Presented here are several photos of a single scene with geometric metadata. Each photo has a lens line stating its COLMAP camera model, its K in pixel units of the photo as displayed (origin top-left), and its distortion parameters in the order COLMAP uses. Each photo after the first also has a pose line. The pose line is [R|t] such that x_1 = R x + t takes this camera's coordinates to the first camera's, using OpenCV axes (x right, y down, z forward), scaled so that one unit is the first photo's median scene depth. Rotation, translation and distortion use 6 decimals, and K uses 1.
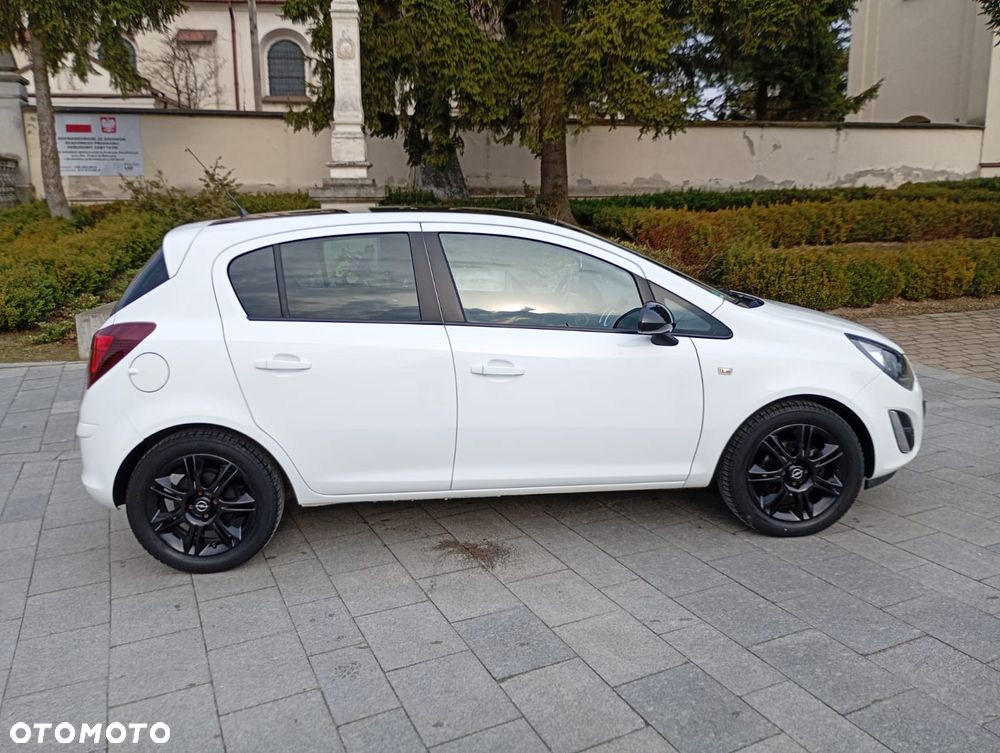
lens RADIAL K [[839.0, 0, 499.6], [0, 839.0, 360.8], [0, 0, 1]] dist [0.055090, -0.073242]
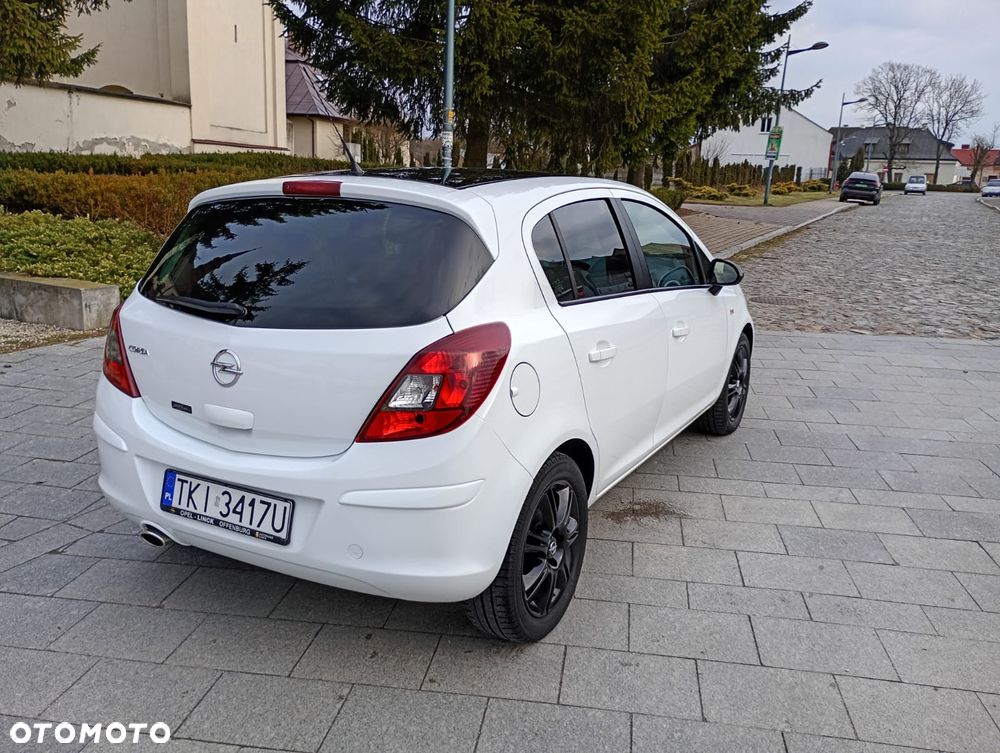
lens RADIAL K [[825.5, 0, 500.5], [0, 825.5, 379.1], [0, 0, 1]] dist [0.071149, -0.098559]
pose [[0.549696, -0.166535, 0.818597, -0.297607], [0.119890, 0.985510, 0.119985, -0.024555], [-0.826717, 0.032186, 0.561697, 0.182838]]
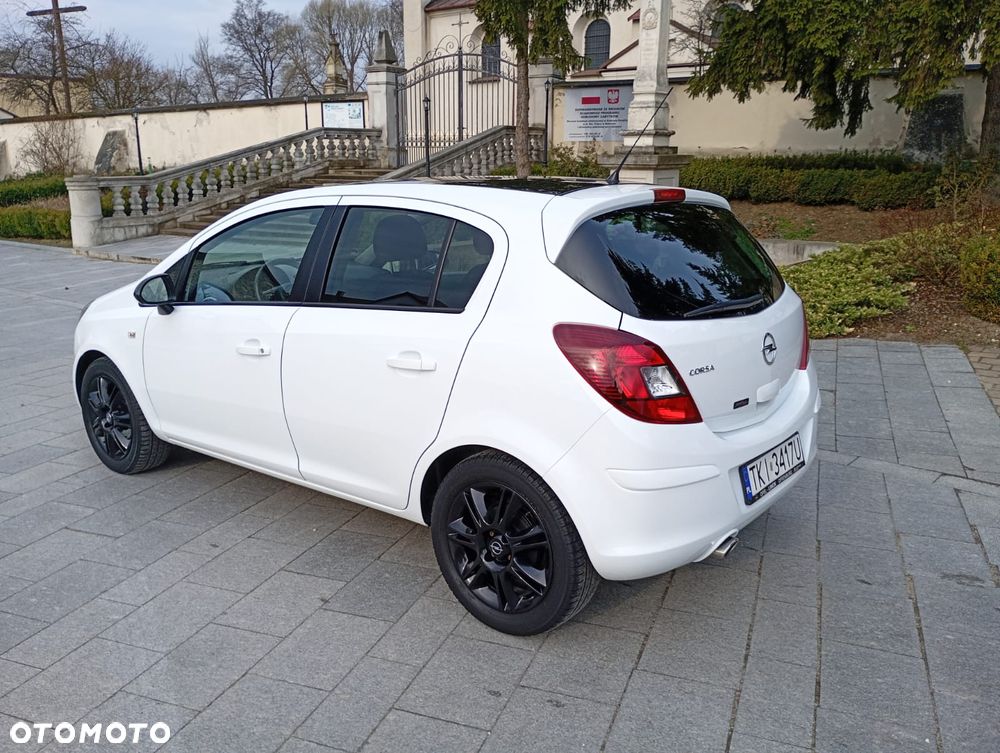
lens RADIAL K [[827.3, 0, 500.0], [0, 827.3, 376.5], [0, 0, 1]] dist [0.068678, -0.089422]
pose [[0.697338, 0.193898, -0.690017, 0.425933], [-0.146956, 0.980939, 0.127134, -0.037252], [0.701516, 0.012747, 0.712540, 0.128873]]
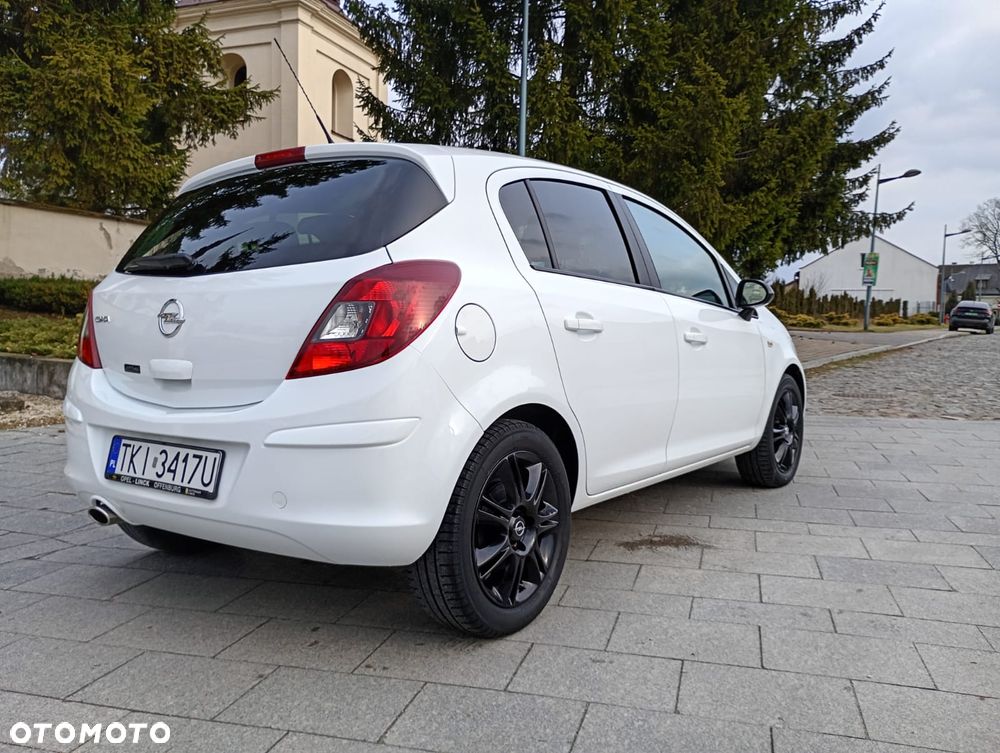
lens RADIAL K [[829.4, 0, 500.0], [0, 829.4, 376.5], [0, 0, 1]] dist [0.074563, -0.111762]
pose [[0.645047, -0.026218, 0.763693, -0.267117], [0.120316, 0.990430, -0.067623, 0.027912], [-0.754612, 0.135504, 0.642028, 0.168483]]
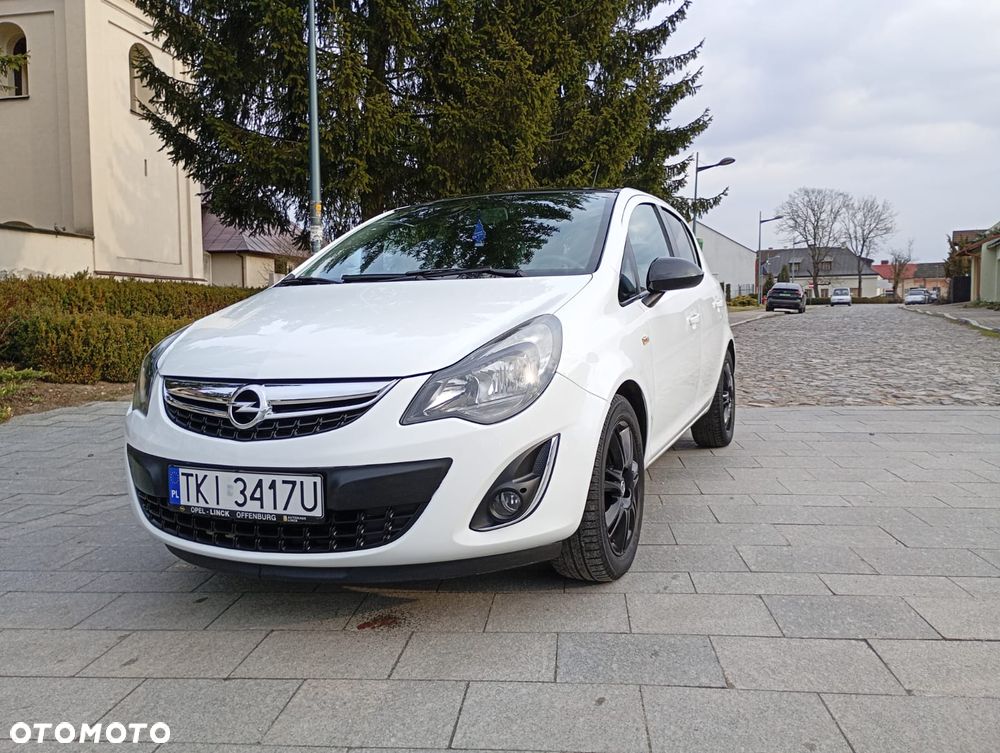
lens RADIAL K [[826.0, 0, 498.2], [0, 826.0, 374.8], [0, 0, 1]] dist [0.069324, -0.091590]
pose [[0.501161, -0.057774, 0.863424, -0.167234], [0.170031, 0.984893, -0.032790, 0.023226], [-0.848485, 0.163242, 0.503413, 0.177098]]
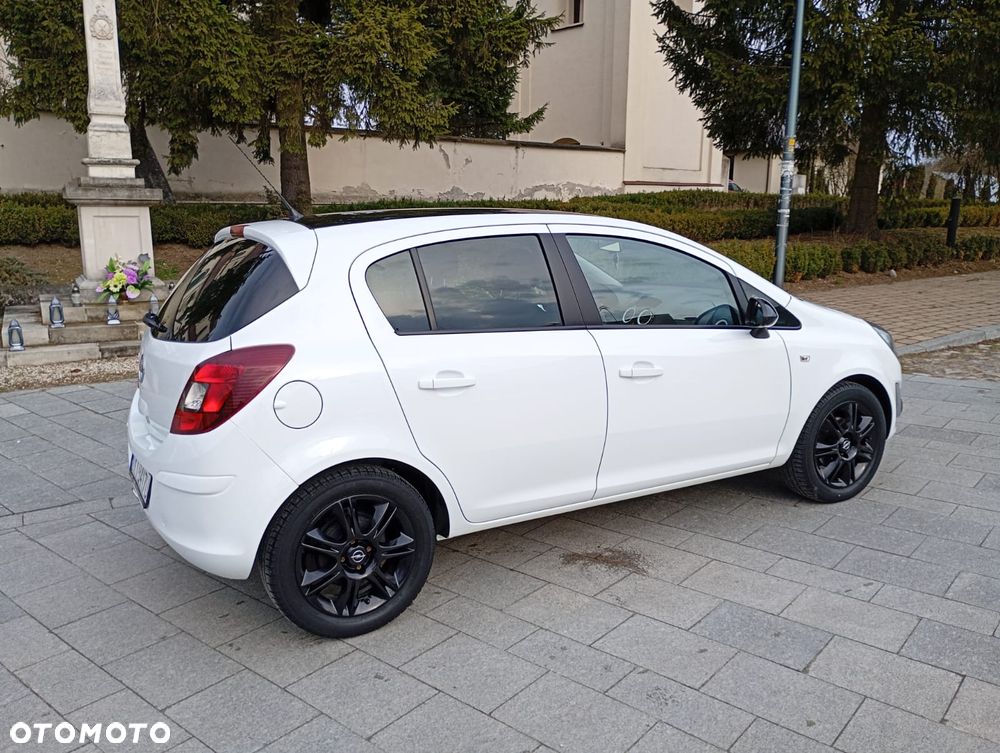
lens RADIAL K [[829.8, 0, 500.1], [0, 829.8, 372.4], [0, 0, 1]] dist [0.065765, -0.080309]
pose [[0.908995, -0.071934, 0.410553, -0.167729], [0.070793, 0.997329, 0.018004, -0.005353], [-0.410752, 0.012699, 0.911659, 0.052882]]
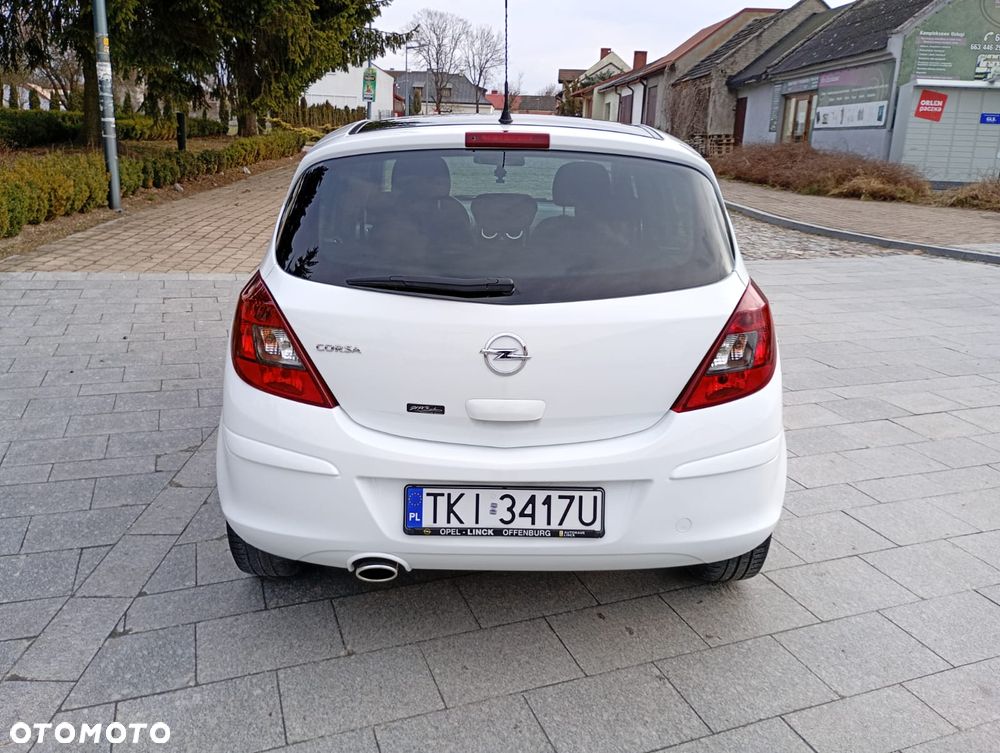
lens RADIAL K [[825.5, 0, 500.5], [0, 825.5, 379.1], [0, 0, 1]] dist [0.071149, -0.098559]
pose [[0.071940, -0.267647, 0.960828, -0.338443], [0.156737, 0.954389, 0.254118, -0.051589], [-0.985017, 0.132316, 0.110609, 0.342372]]
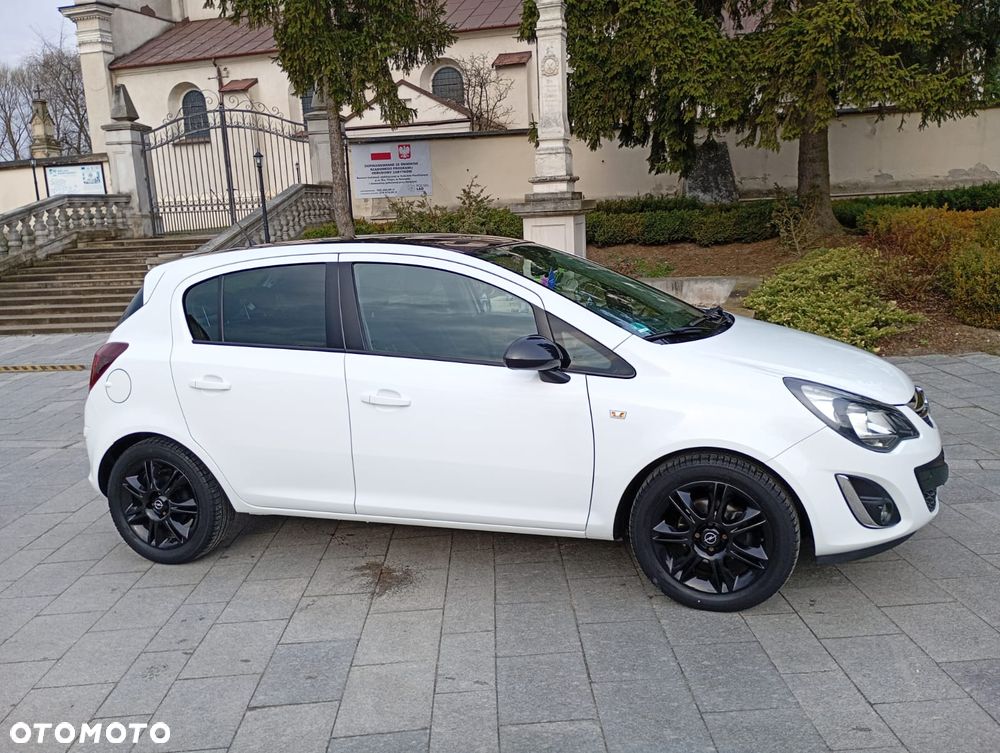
lens RADIAL K [[829.8, 0, 500.1], [0, 829.8, 372.4], [0, 0, 1]] dist [0.065765, -0.080309]
pose [[0.918369, 0.041347, -0.393560, 0.154129], [-0.037302, 0.999143, 0.017924, -0.013377], [0.393964, -0.001781, 0.919124, 0.043382]]
